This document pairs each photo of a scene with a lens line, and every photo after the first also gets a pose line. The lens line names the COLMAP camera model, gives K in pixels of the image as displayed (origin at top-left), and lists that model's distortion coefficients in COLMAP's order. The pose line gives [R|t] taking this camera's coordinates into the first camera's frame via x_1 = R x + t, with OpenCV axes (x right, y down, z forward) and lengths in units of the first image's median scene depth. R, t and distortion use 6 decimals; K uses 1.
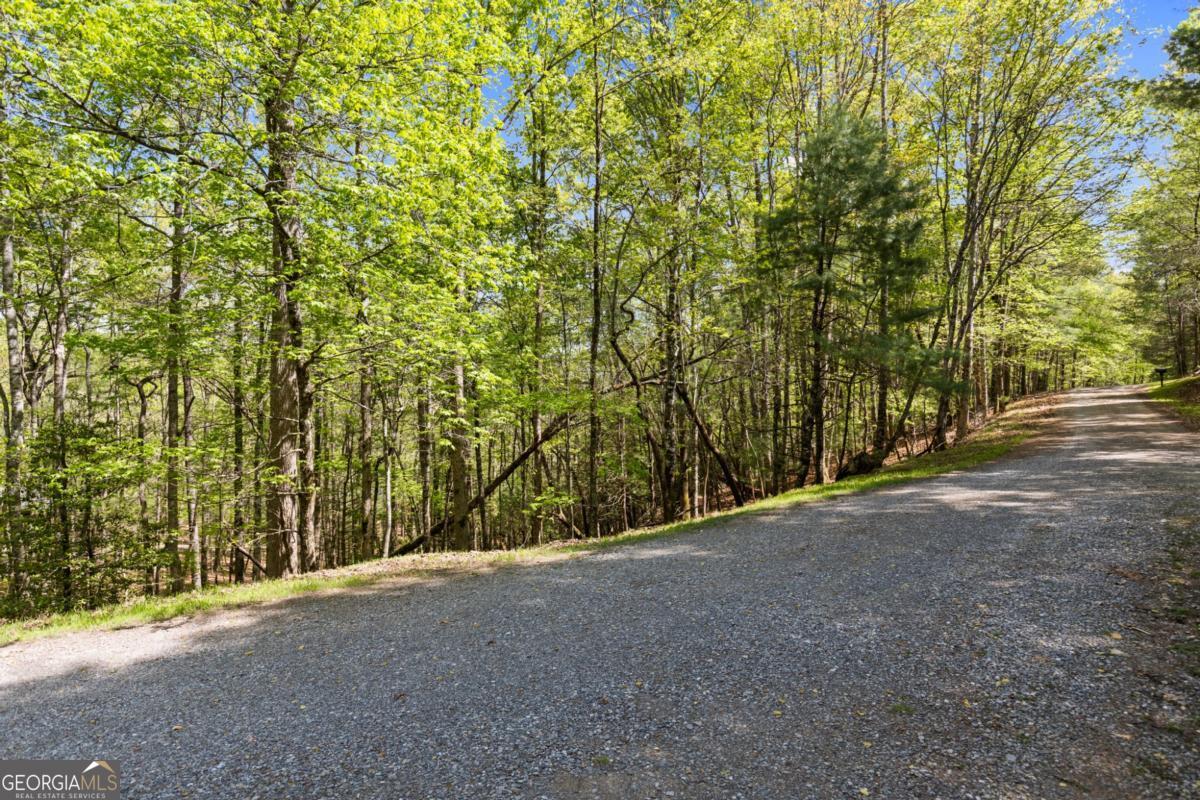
lens RADIAL K [[717.1, 0, 600.0], [0, 717.1, 400.0], [0, 0, 1]] dist [-0.001429, -0.000152]
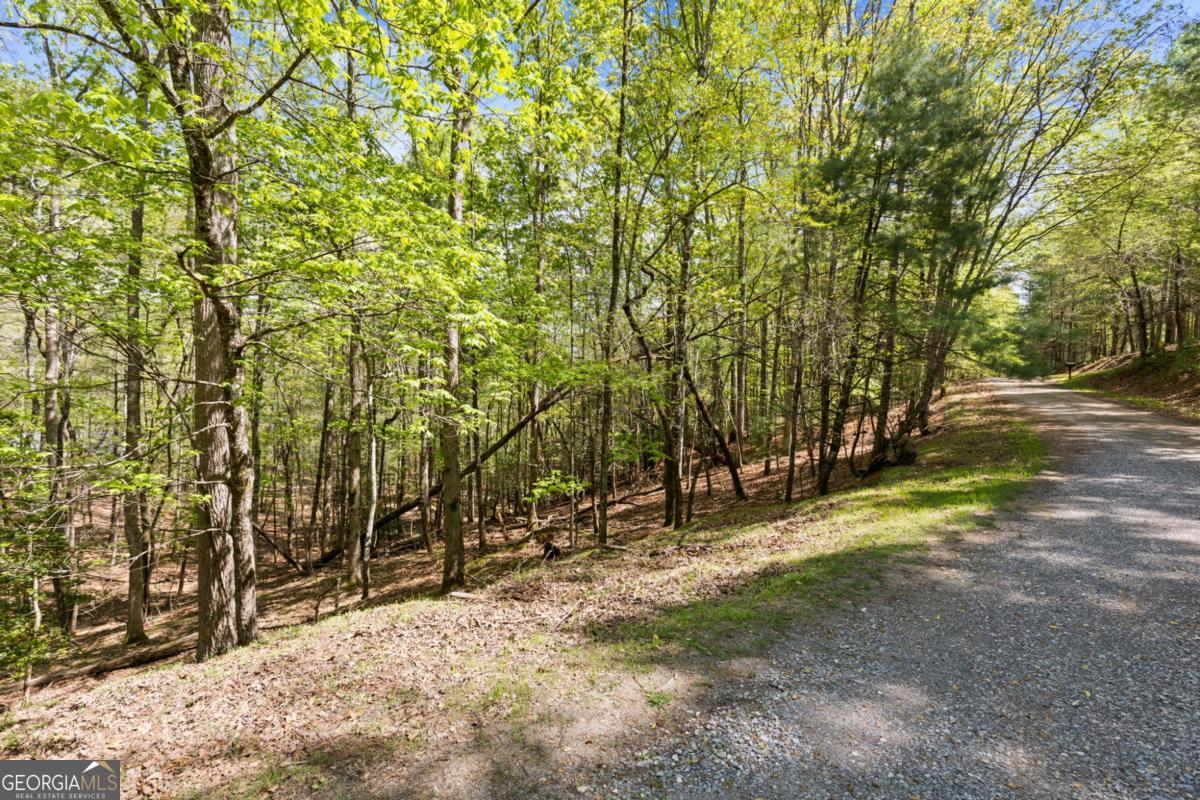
lens RADIAL K [[563.9, 0, 600.0], [0, 563.9, 400.0], [0, 0, 1]] dist [0.000204, 0.000017]
pose [[0.998509, 0.033067, 0.043433, -0.029737], [-0.034990, 0.998406, 0.044290, 0.002746], [-0.041899, -0.045744, 0.998074, 0.196030]]
